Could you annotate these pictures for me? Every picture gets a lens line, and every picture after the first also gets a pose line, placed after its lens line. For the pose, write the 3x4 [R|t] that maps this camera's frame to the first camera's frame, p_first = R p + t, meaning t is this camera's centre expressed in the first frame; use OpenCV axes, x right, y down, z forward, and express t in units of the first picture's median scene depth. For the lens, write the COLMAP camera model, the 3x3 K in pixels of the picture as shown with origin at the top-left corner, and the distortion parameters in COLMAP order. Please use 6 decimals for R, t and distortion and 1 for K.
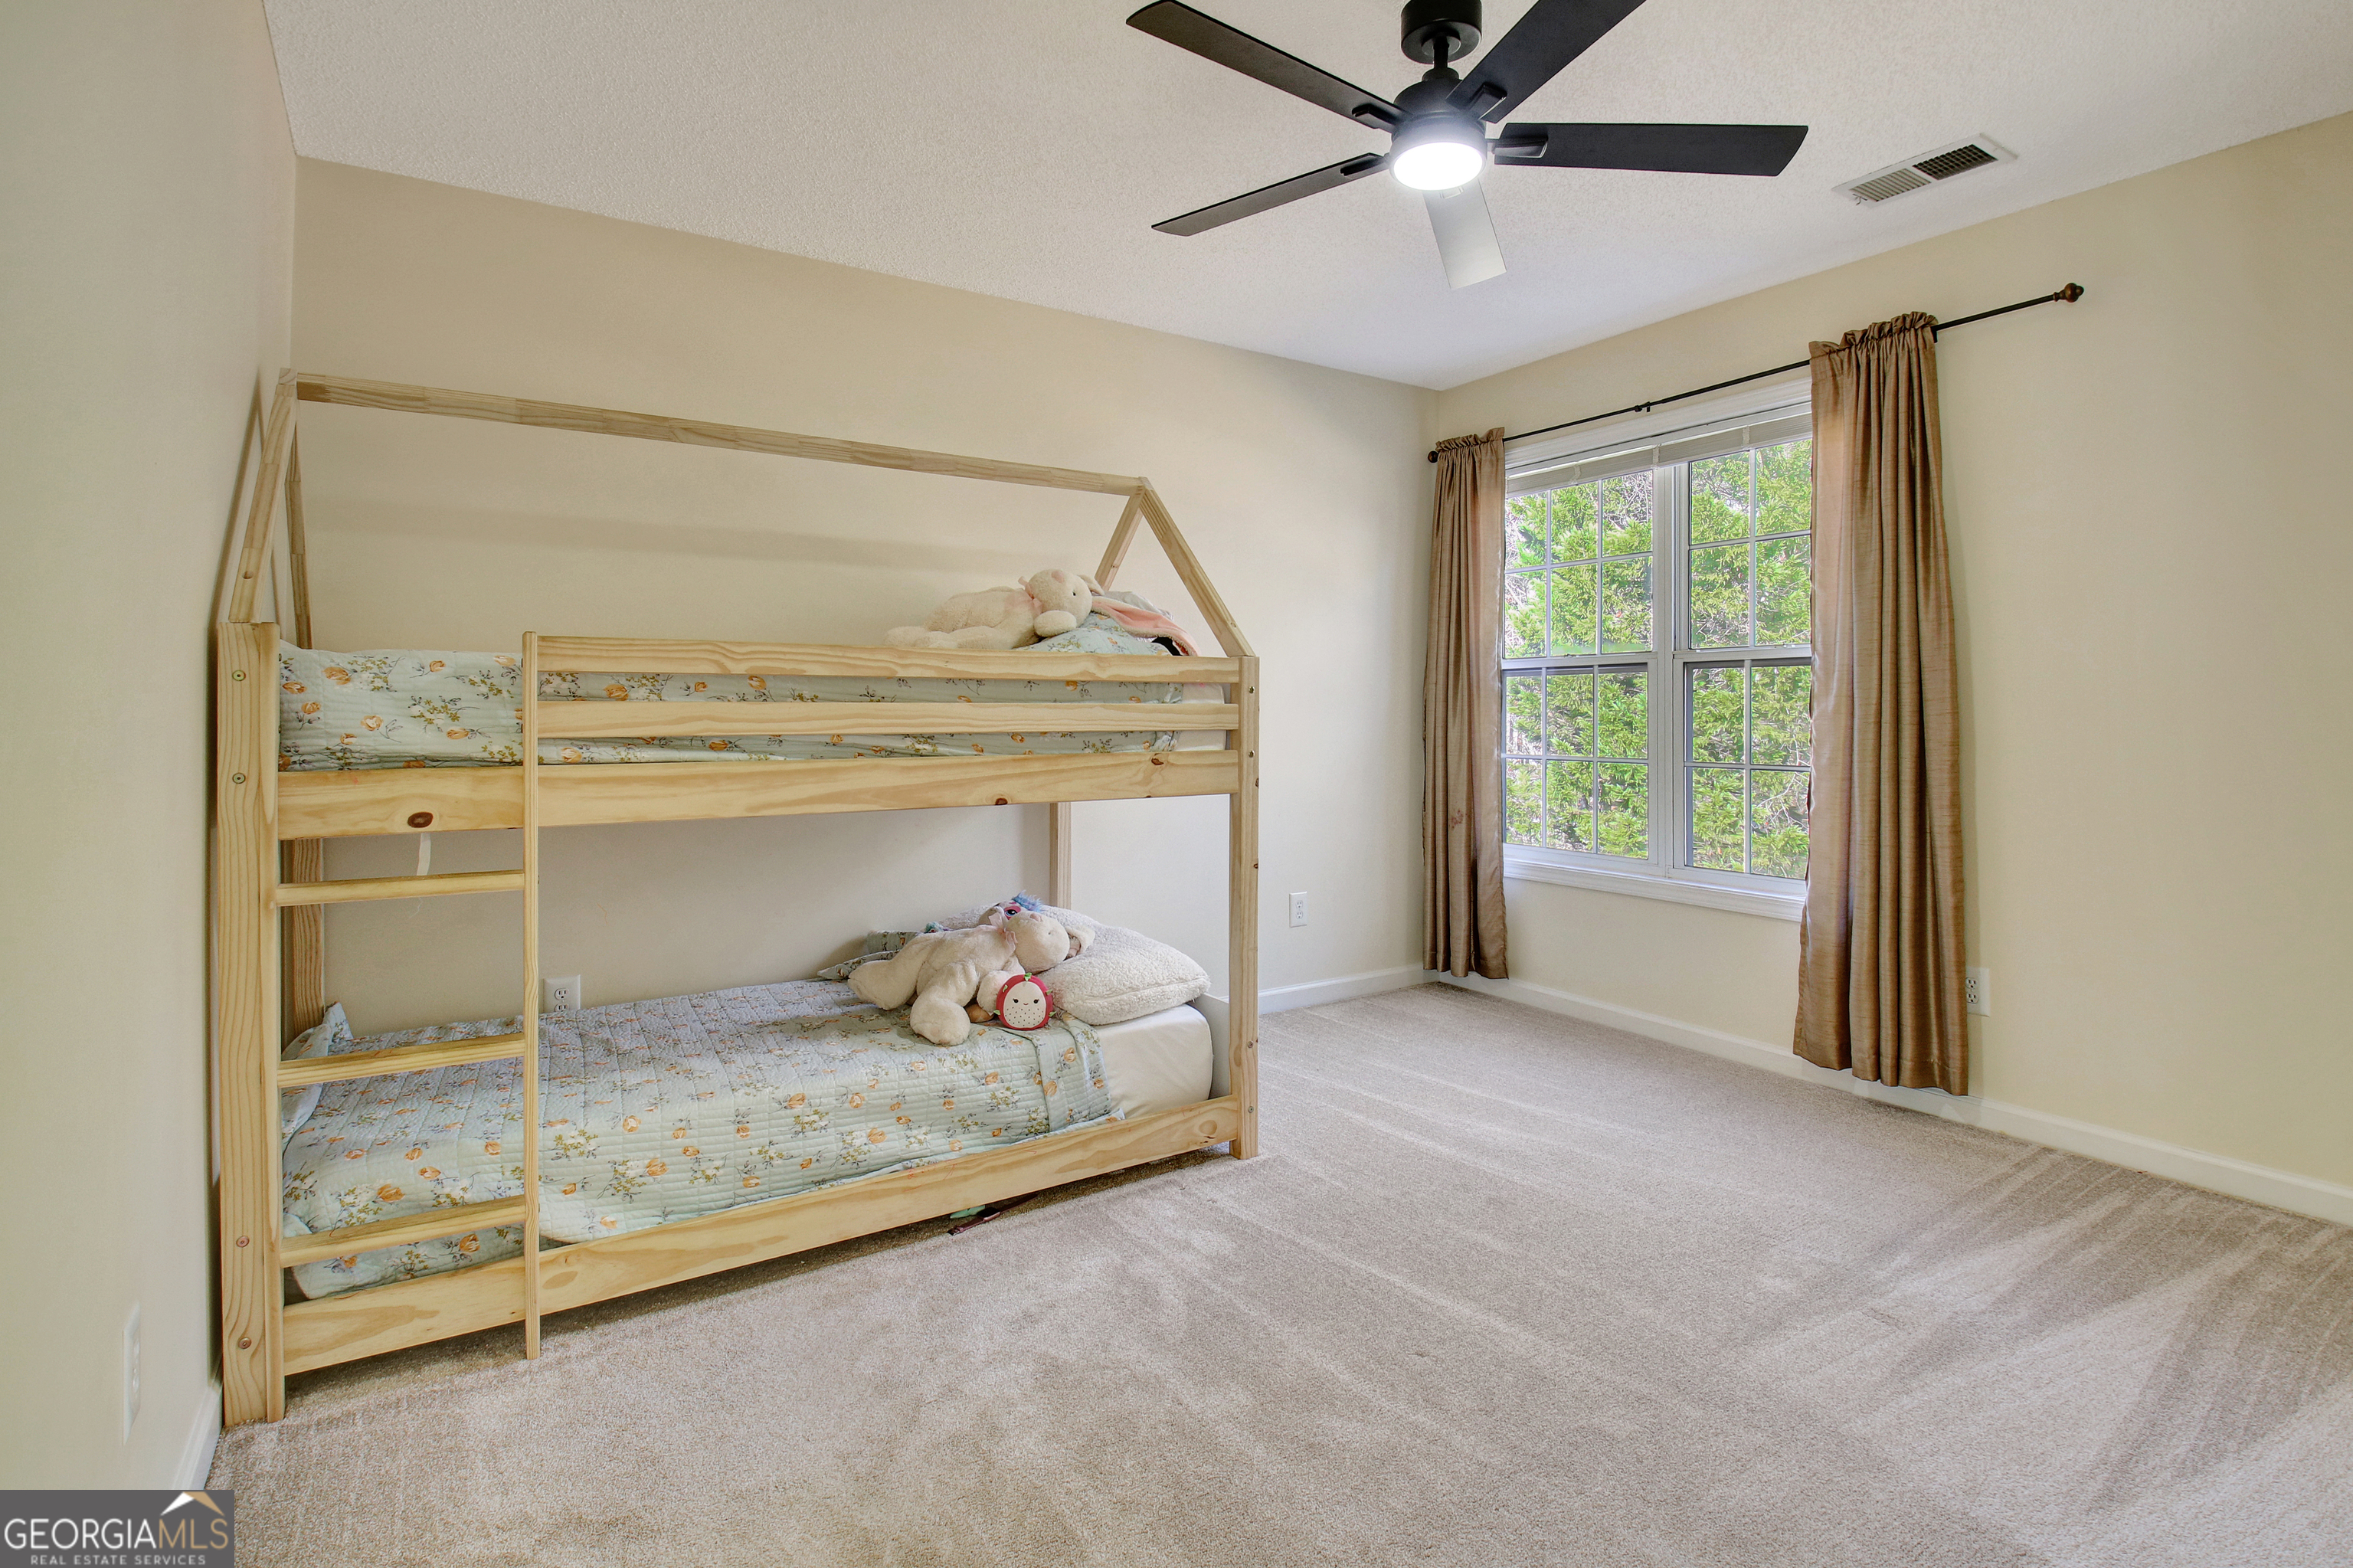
lens RADIAL K [[1112.2, 0, 1171.7], [0, 1112.2, 697.9], [0, 0, 1]] dist [0.001387, -0.026795]
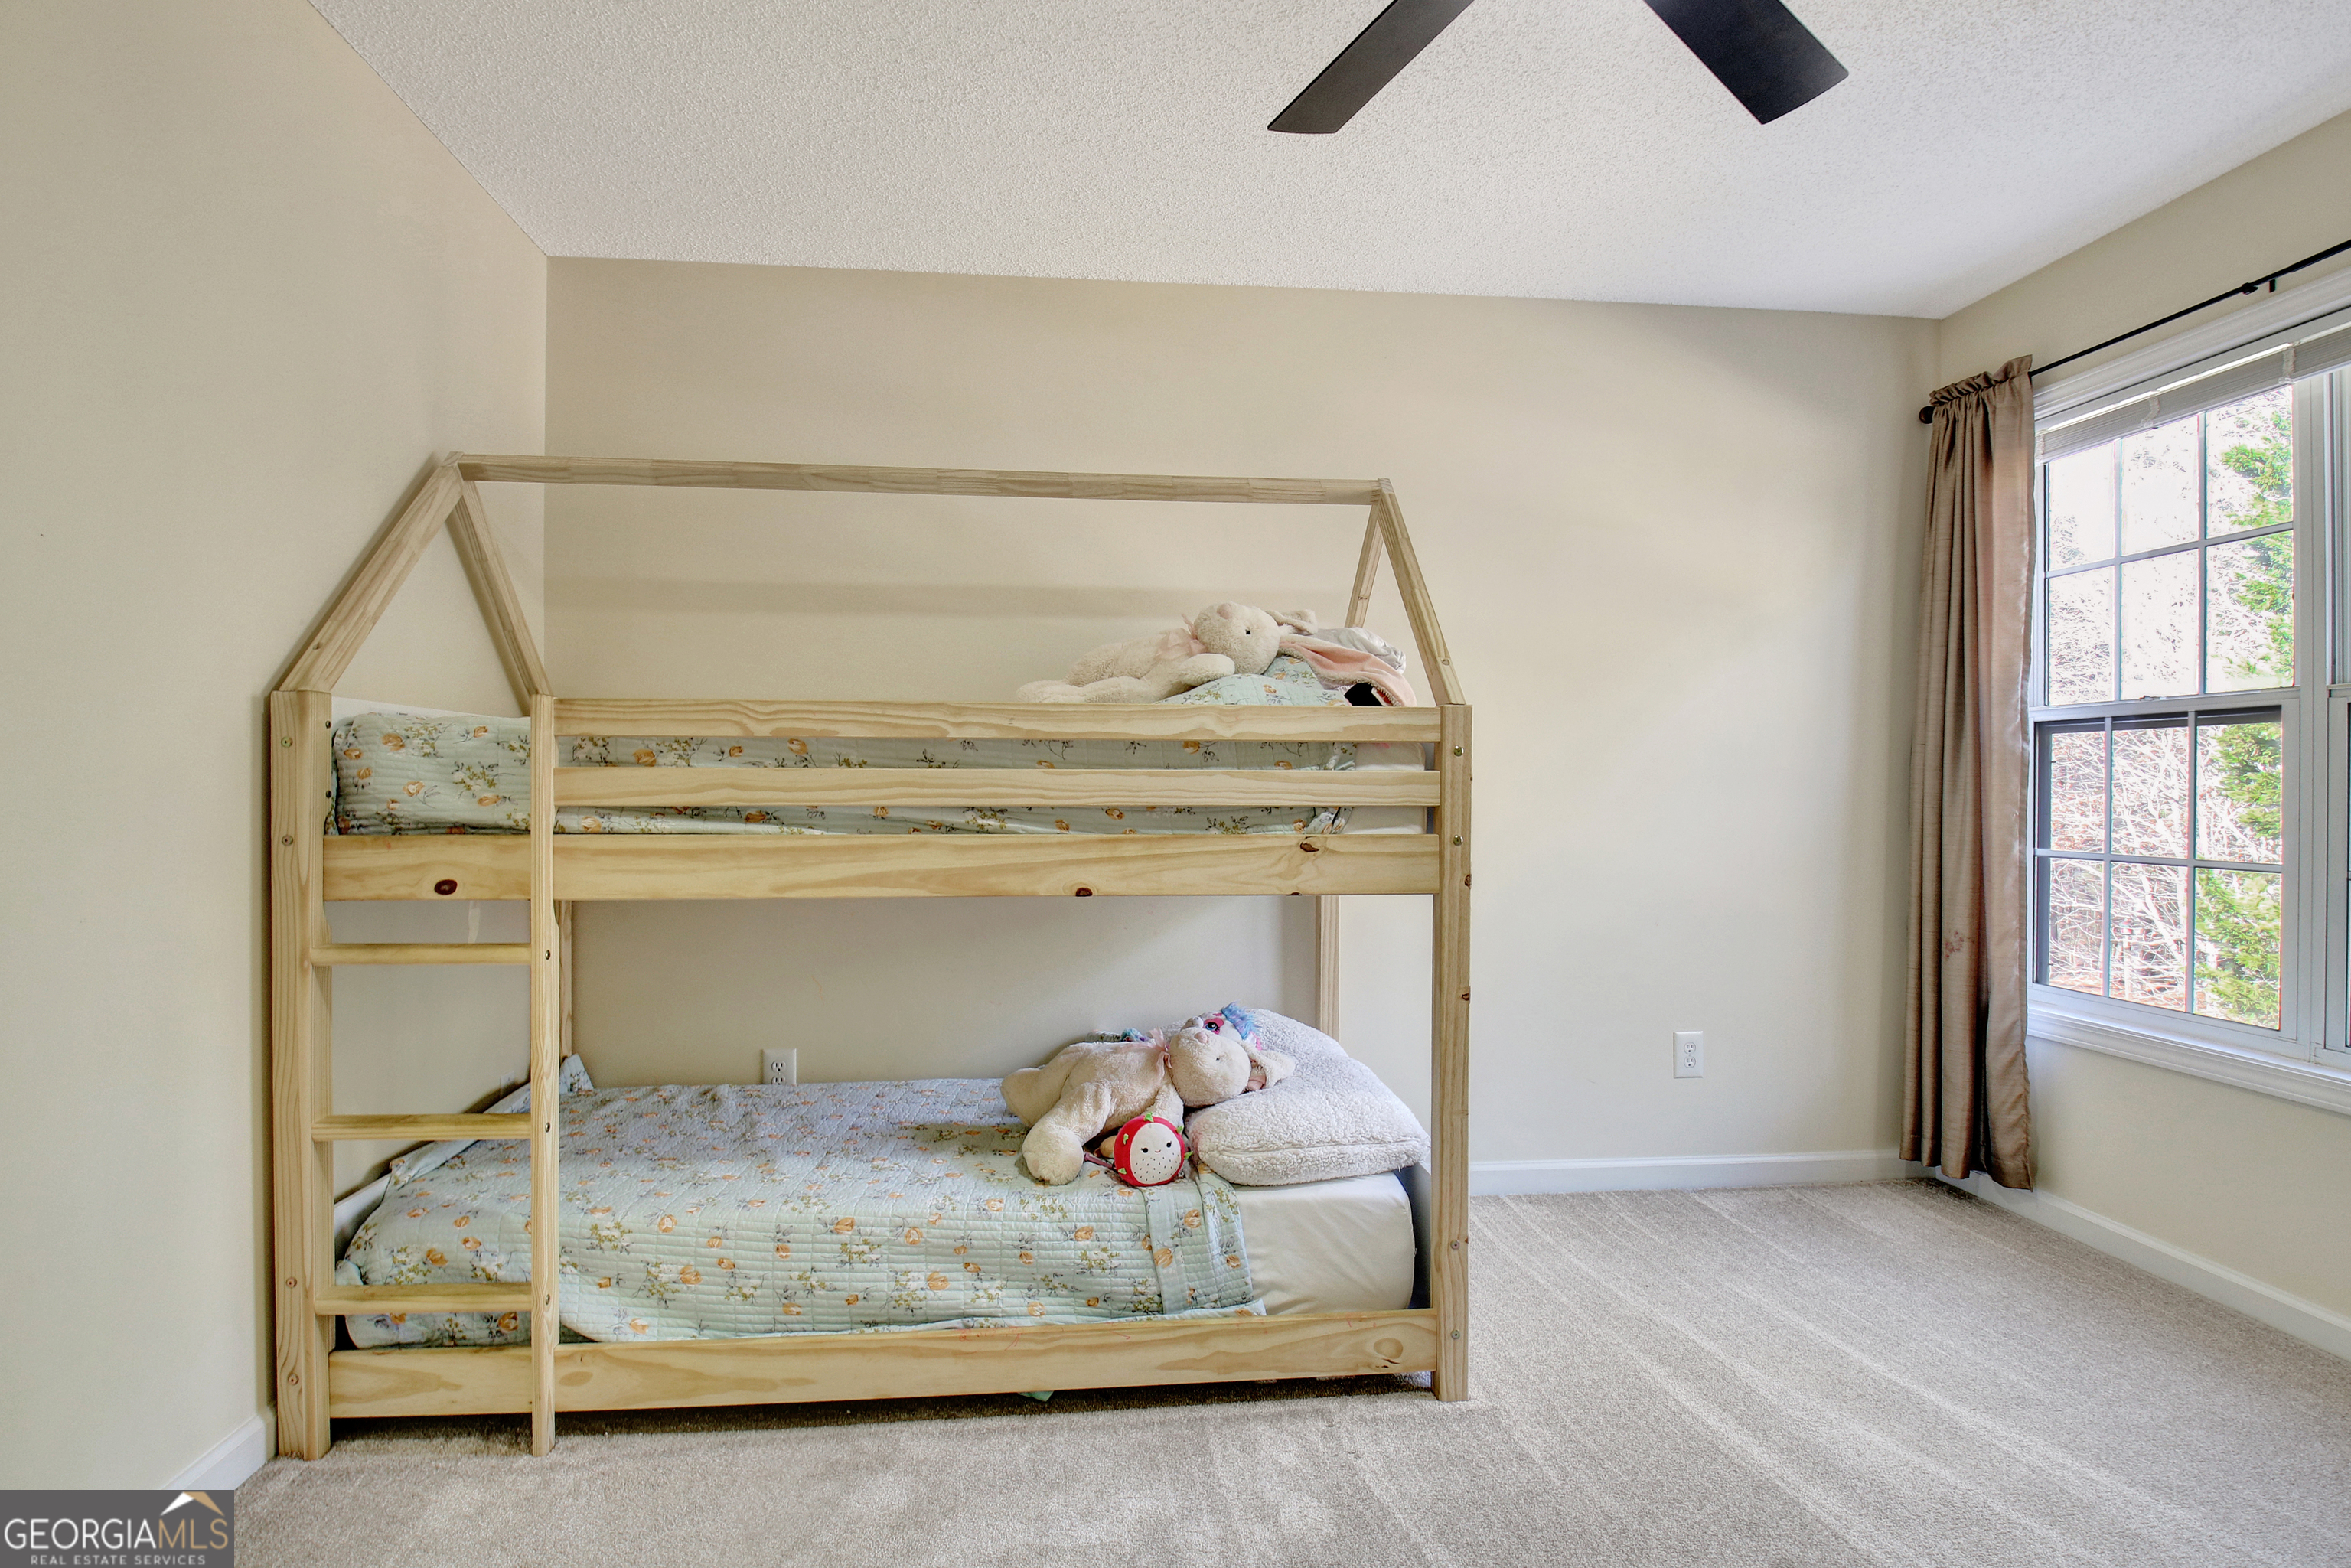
lens RADIAL K [[1172.5, 0, 1175.5], [0, 1172.5, 784.0], [0, 0, 1]] dist [0.022431, -0.049193]
pose [[0.891412, 0.001851, -0.453190, 0.289035], [0.001945, 0.999967, 0.007912, 0.008616], [0.453189, -0.007934, 0.891379, 0.276100]]
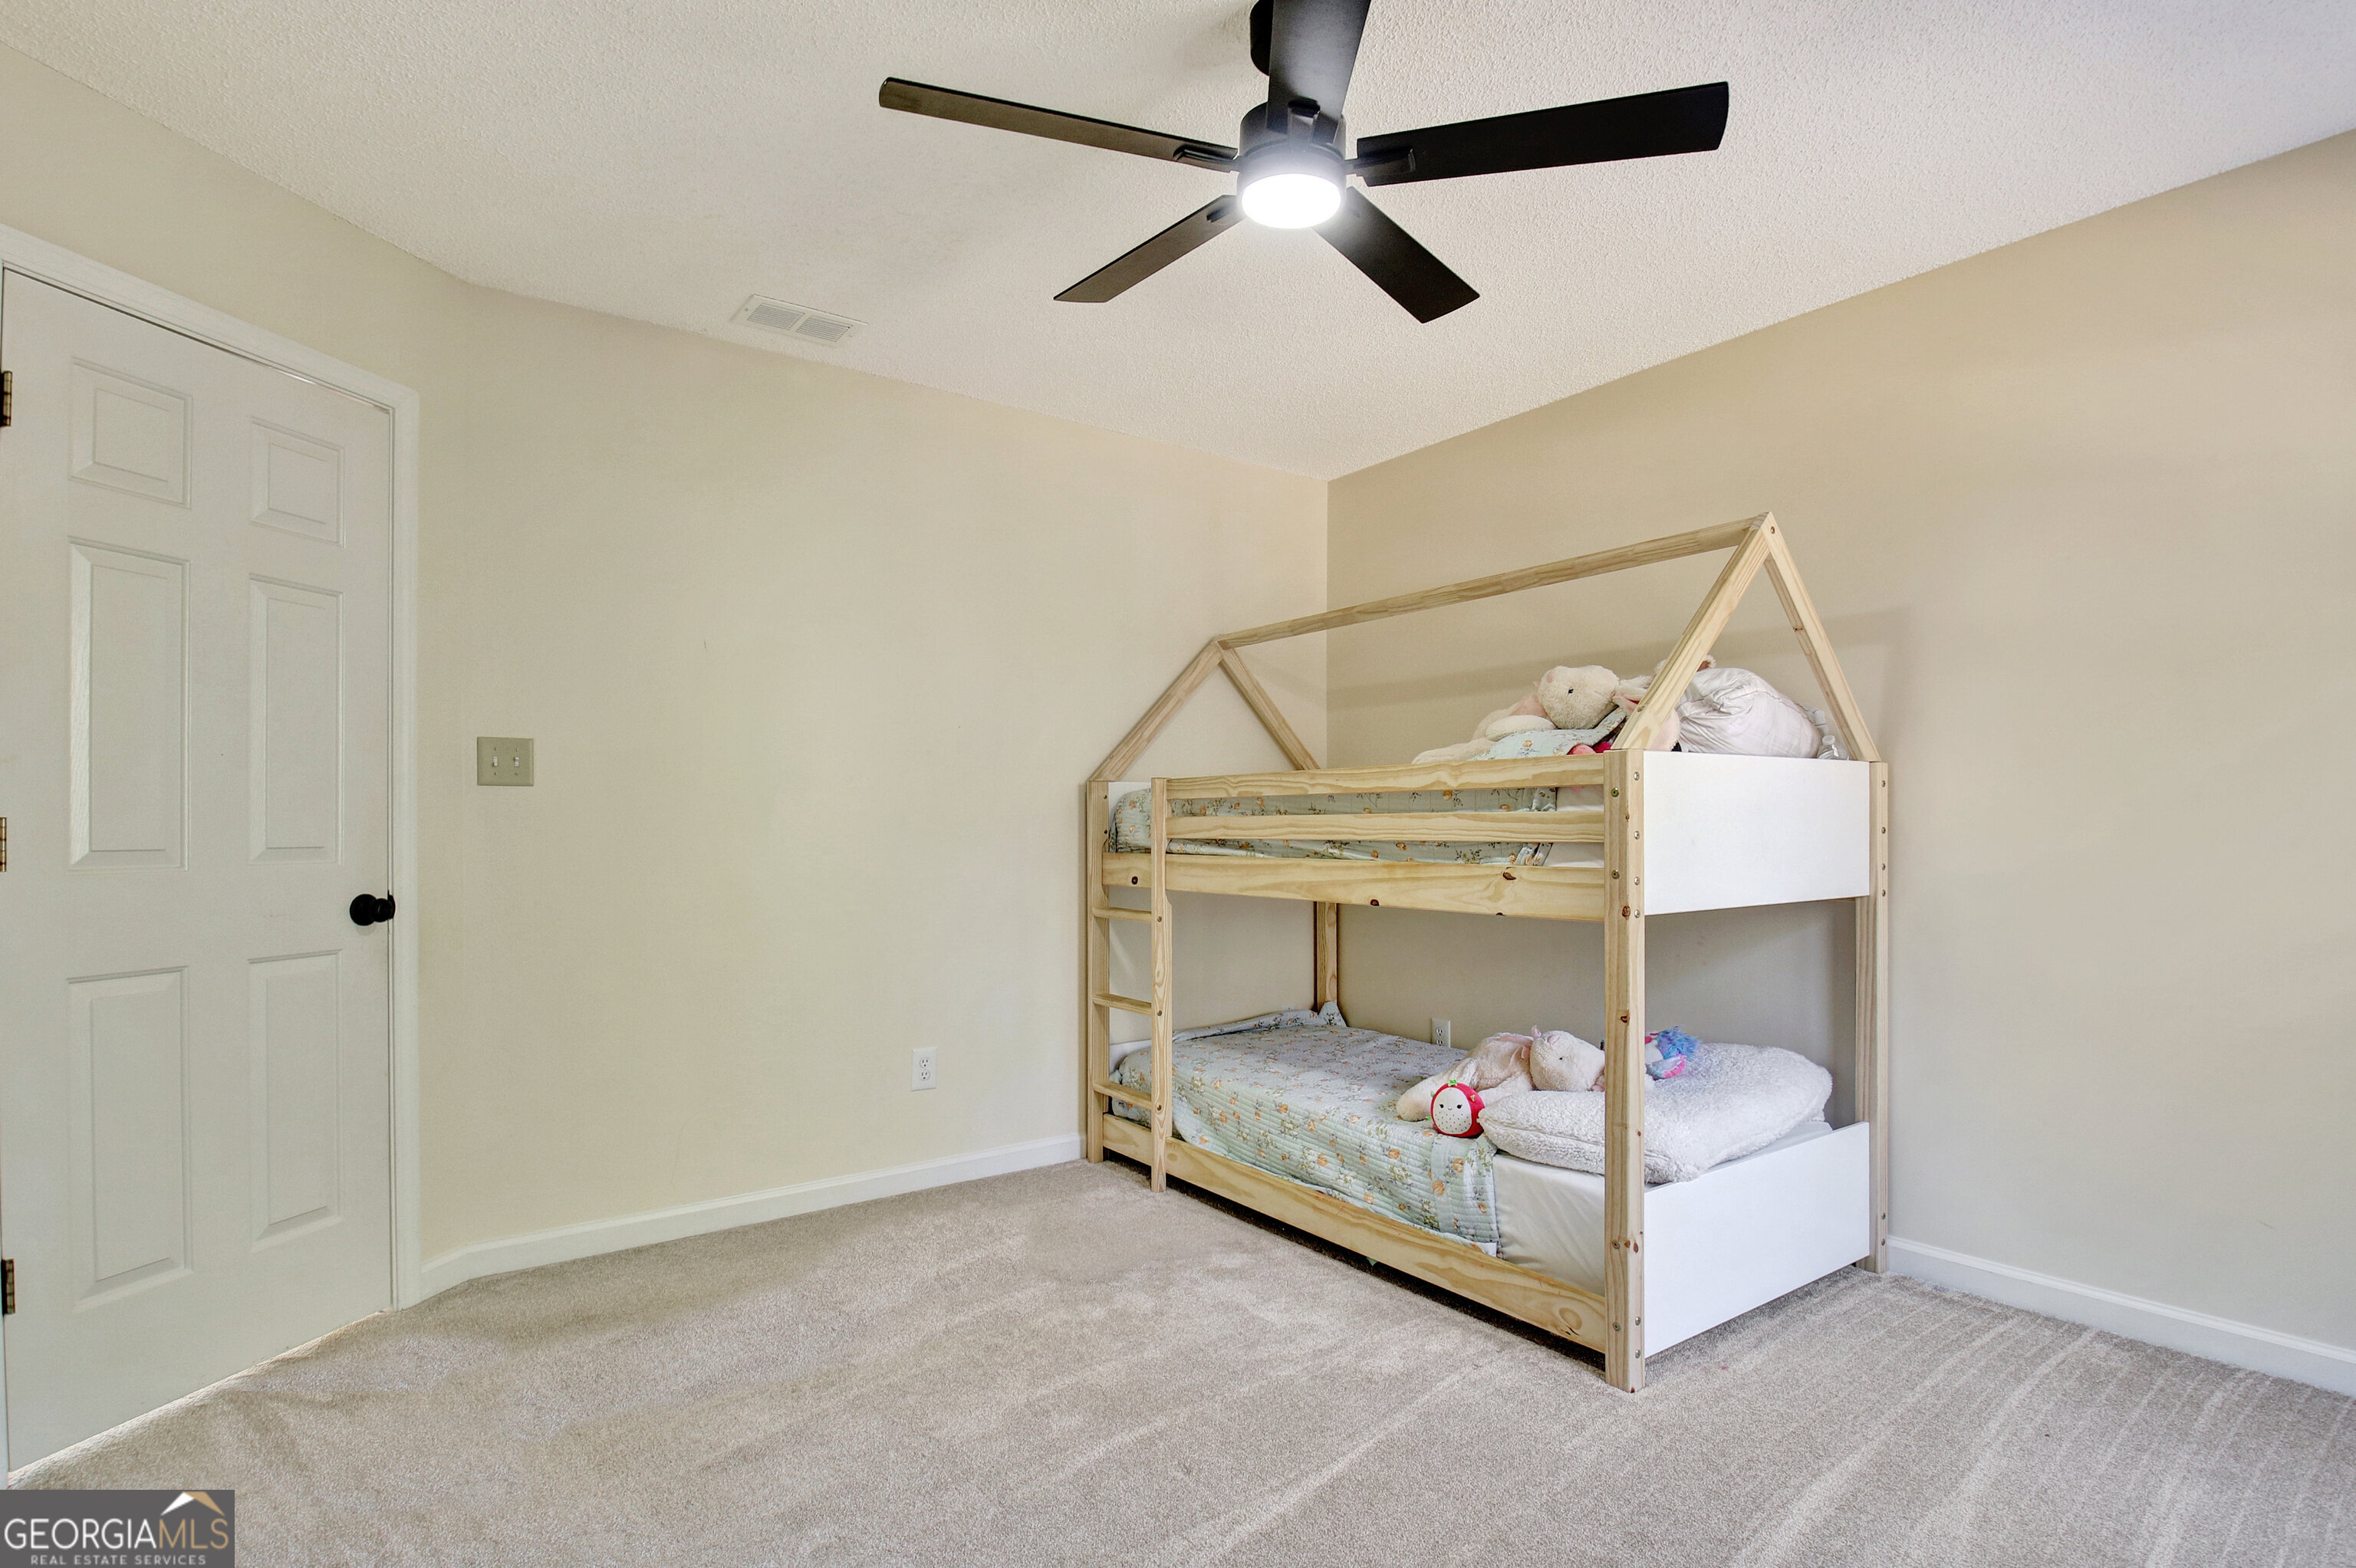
lens RADIAL K [[1148.8, 0, 1183.4], [0, 1148.8, 817.5], [0, 0, 1]] dist [0.000774, -0.030148]
pose [[0.057228, -0.007346, -0.998334, 0.983404], [0.015316, 0.999862, -0.006479, 0.012725], [0.998244, -0.014920, 0.057333, 0.744167]]
